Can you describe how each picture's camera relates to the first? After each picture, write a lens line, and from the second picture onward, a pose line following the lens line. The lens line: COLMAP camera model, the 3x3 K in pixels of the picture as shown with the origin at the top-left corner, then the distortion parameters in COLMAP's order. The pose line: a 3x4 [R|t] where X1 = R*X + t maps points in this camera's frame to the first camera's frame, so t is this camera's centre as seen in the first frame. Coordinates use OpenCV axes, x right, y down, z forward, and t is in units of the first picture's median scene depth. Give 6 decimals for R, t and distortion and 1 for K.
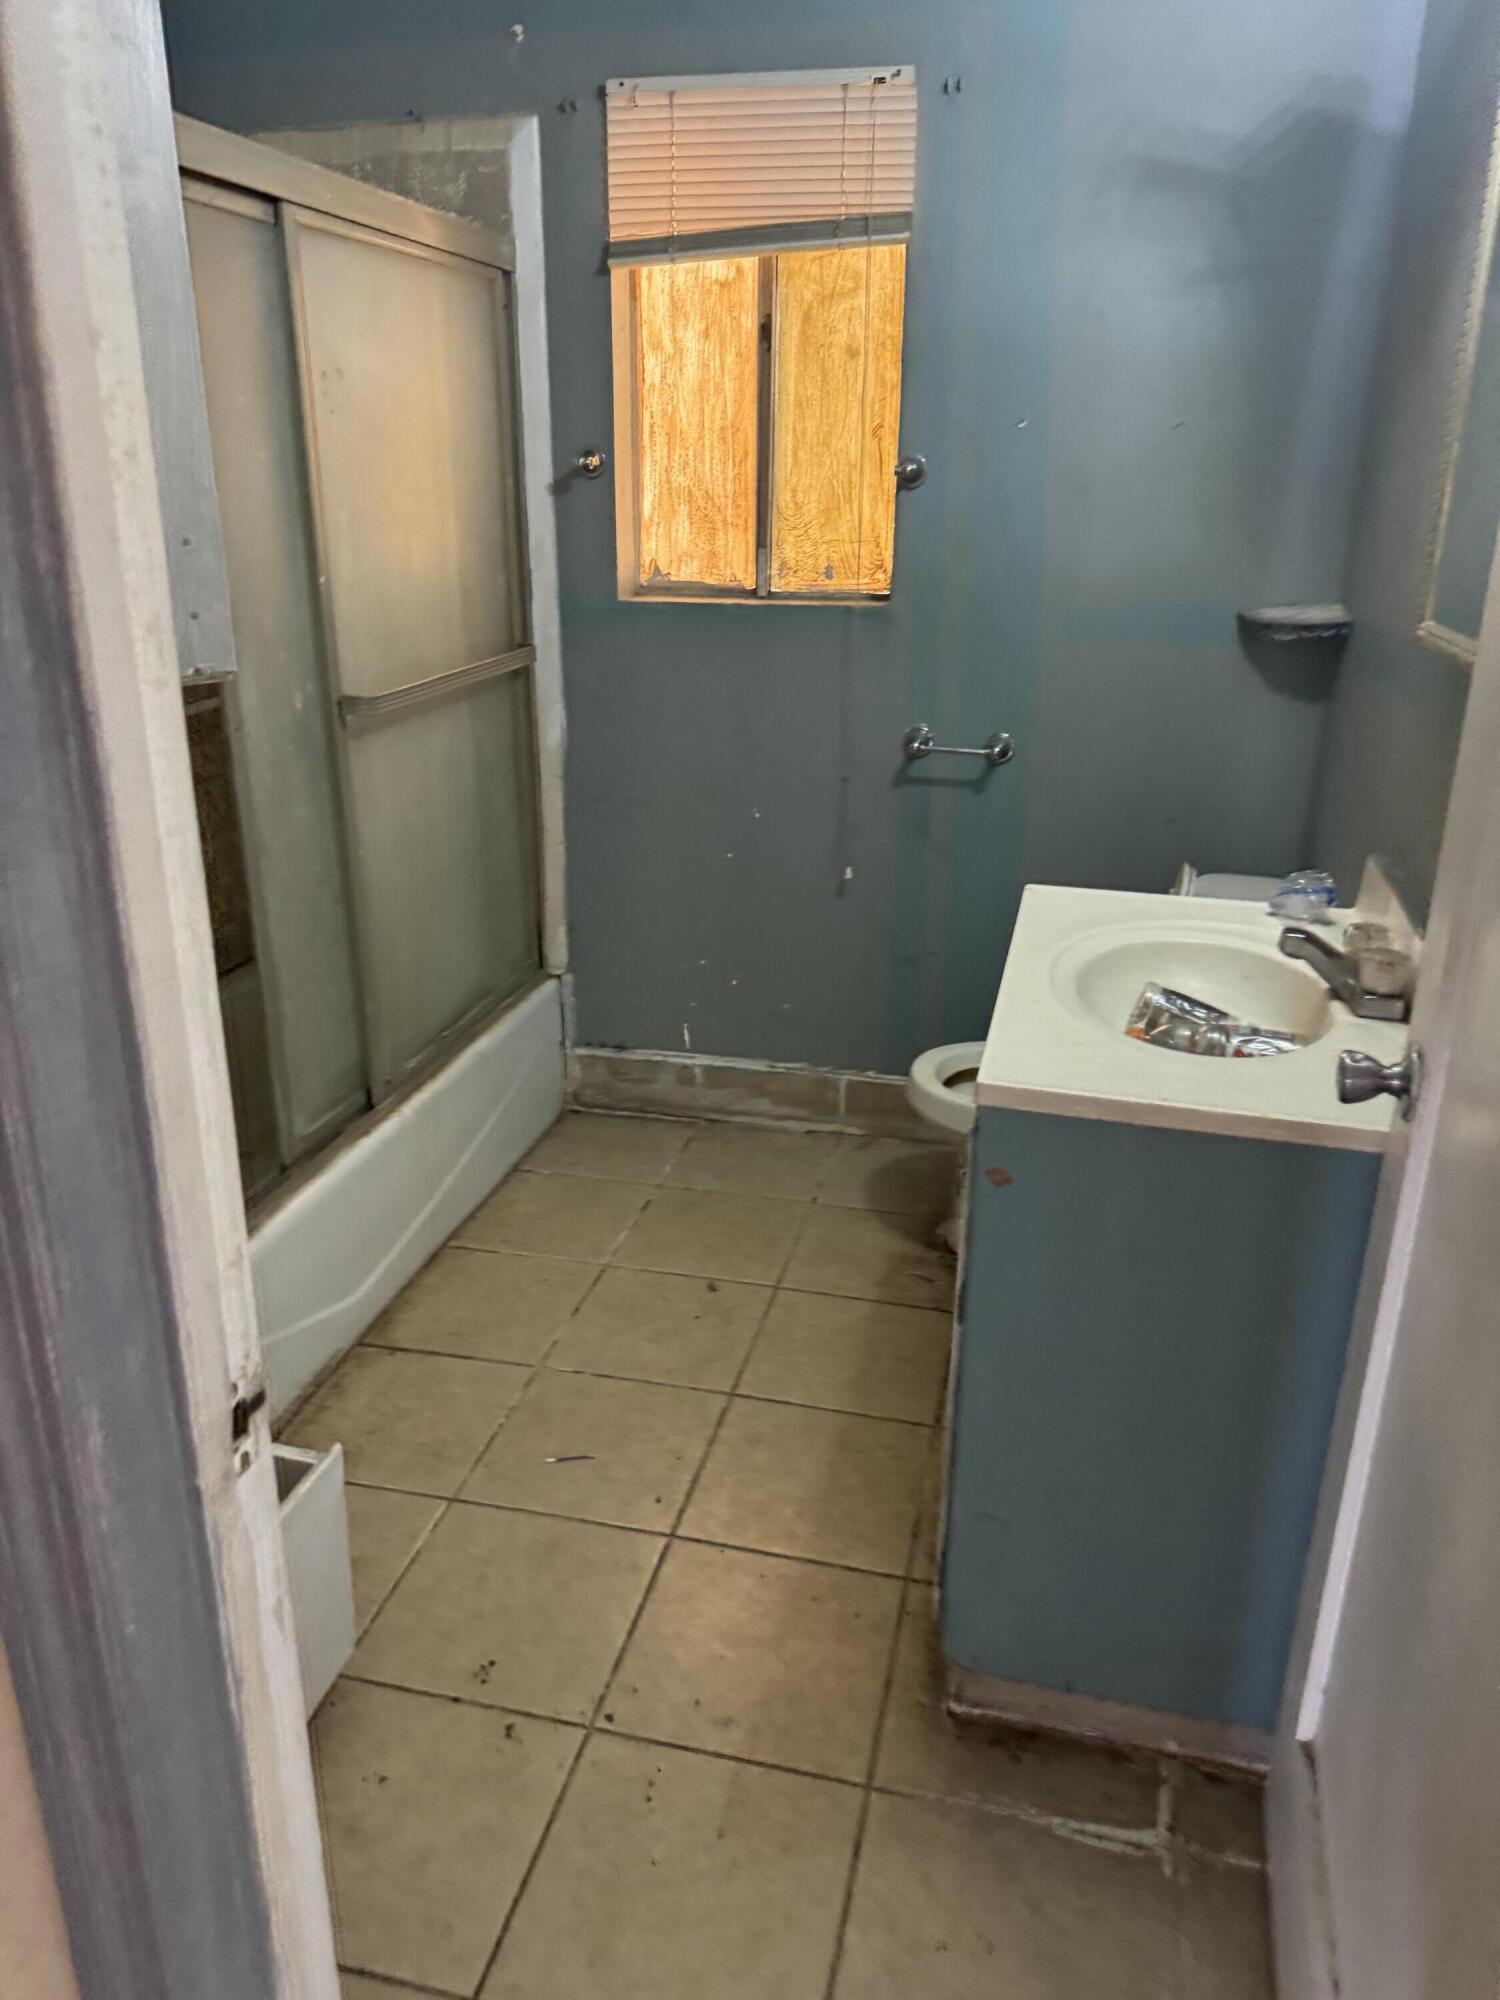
lens RADIAL K [[1415.4, 0, 738.3], [0, 1415.4, 1006.3], [0, 0, 1]] dist [0.047714, -0.077223]
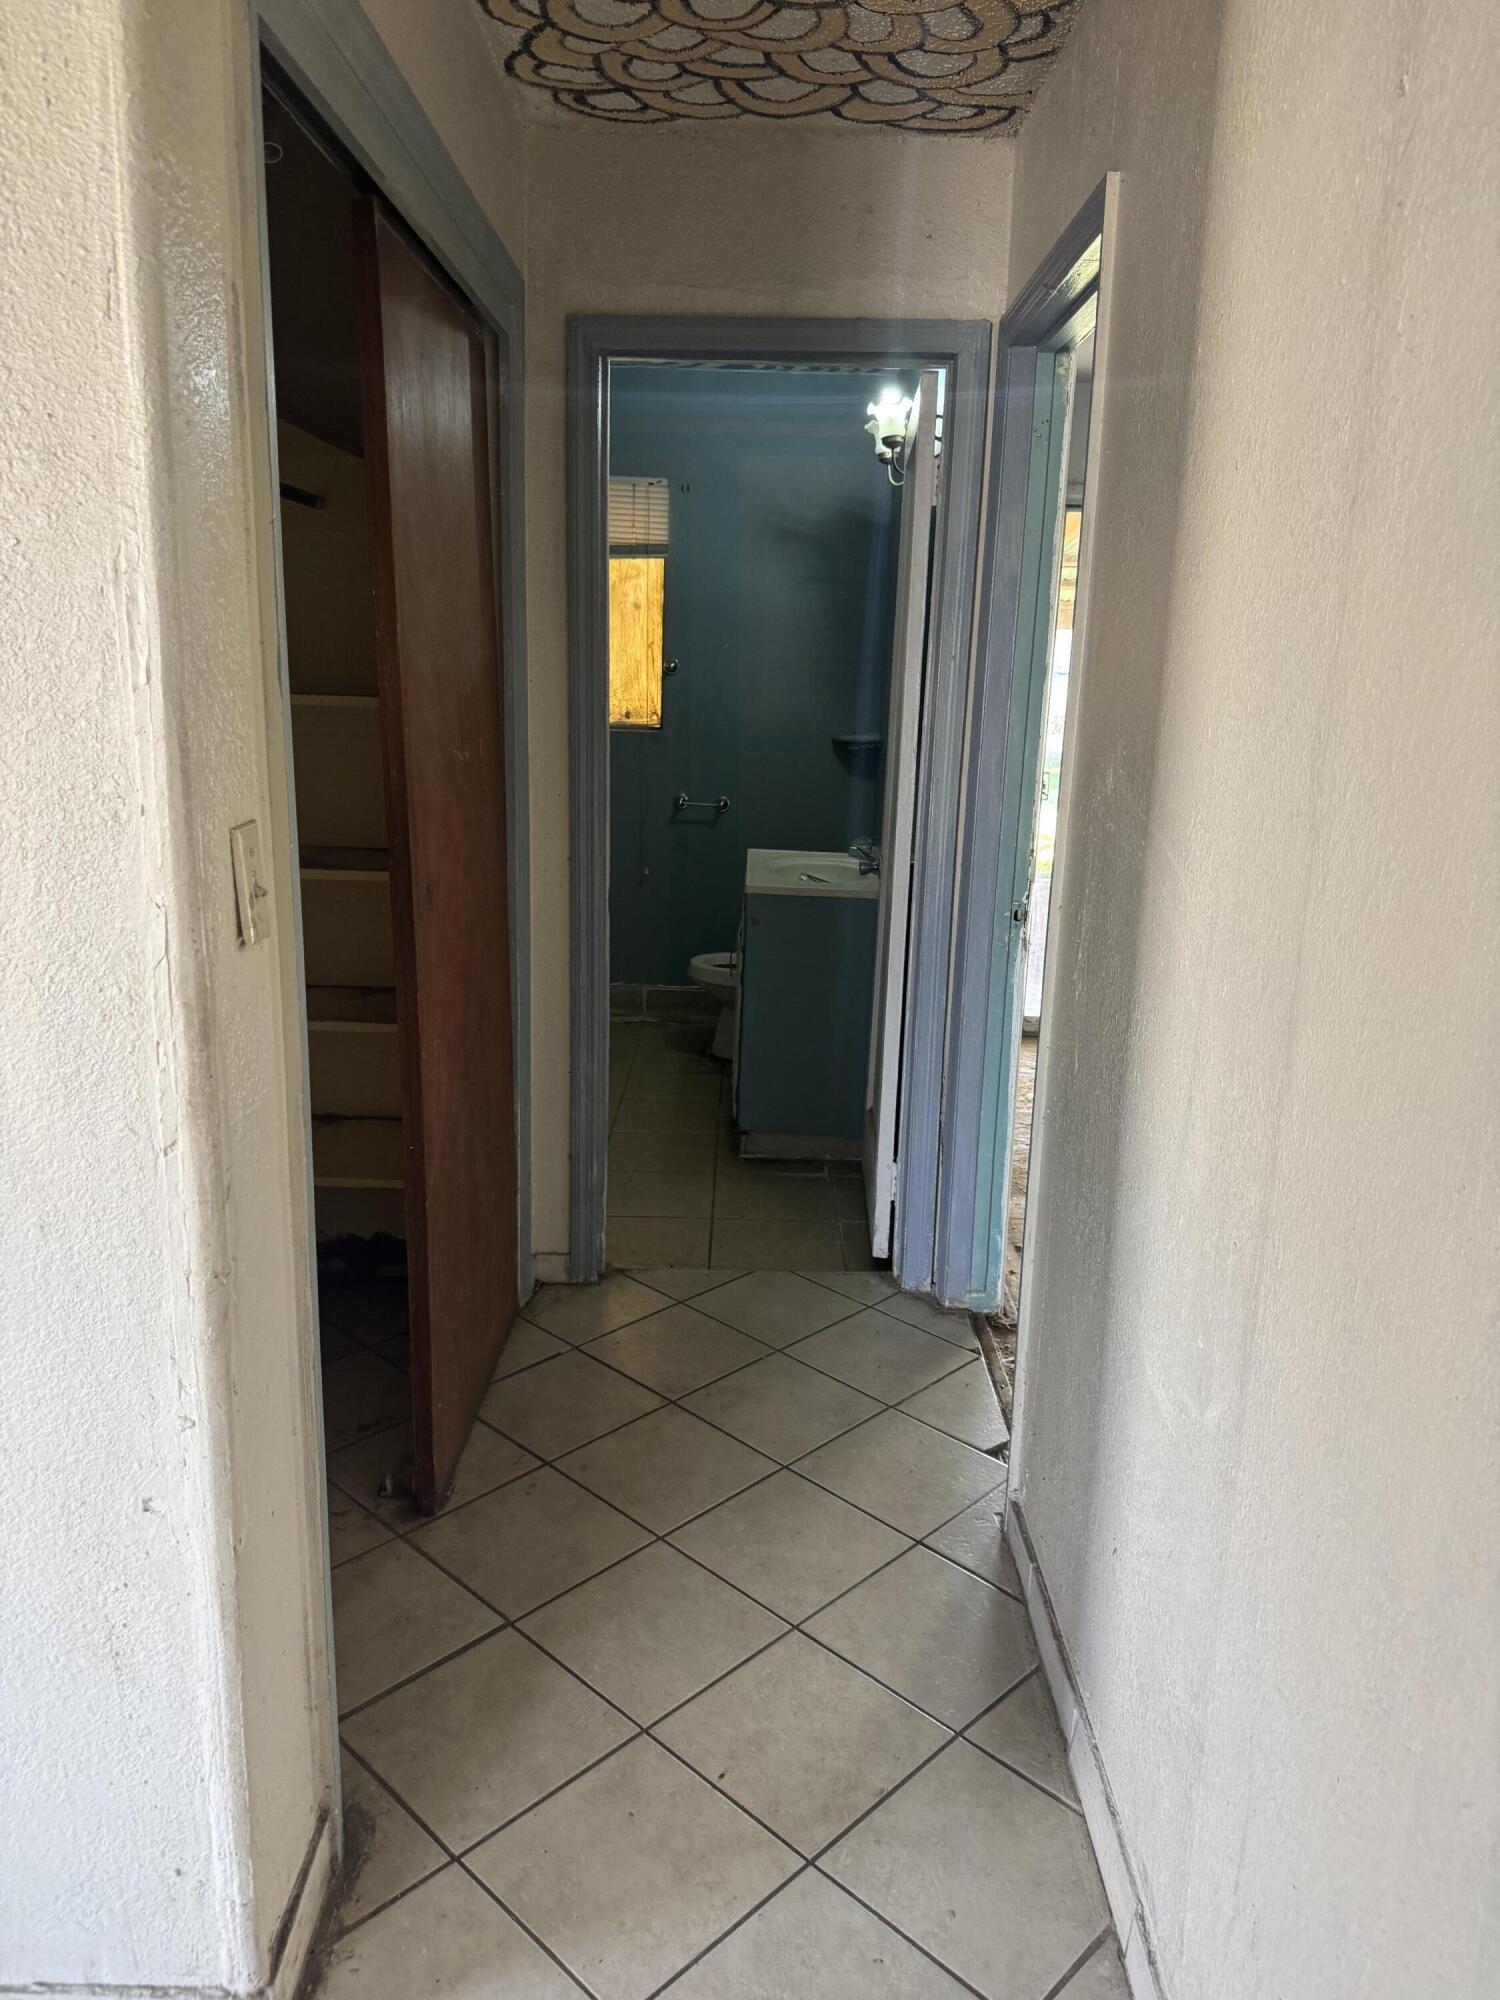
lens RADIAL K [[1415.4, 0, 758.2], [0, 1415.4, 1001.1], [0, 0, 1]] dist [0.047714, -0.077223]
pose [[0.968883, -0.031911, 0.245454, -0.255510], [0.059774, 0.992469, -0.106920, 0.298798], [-0.240194, 0.118264, 0.963494, -0.857712]]
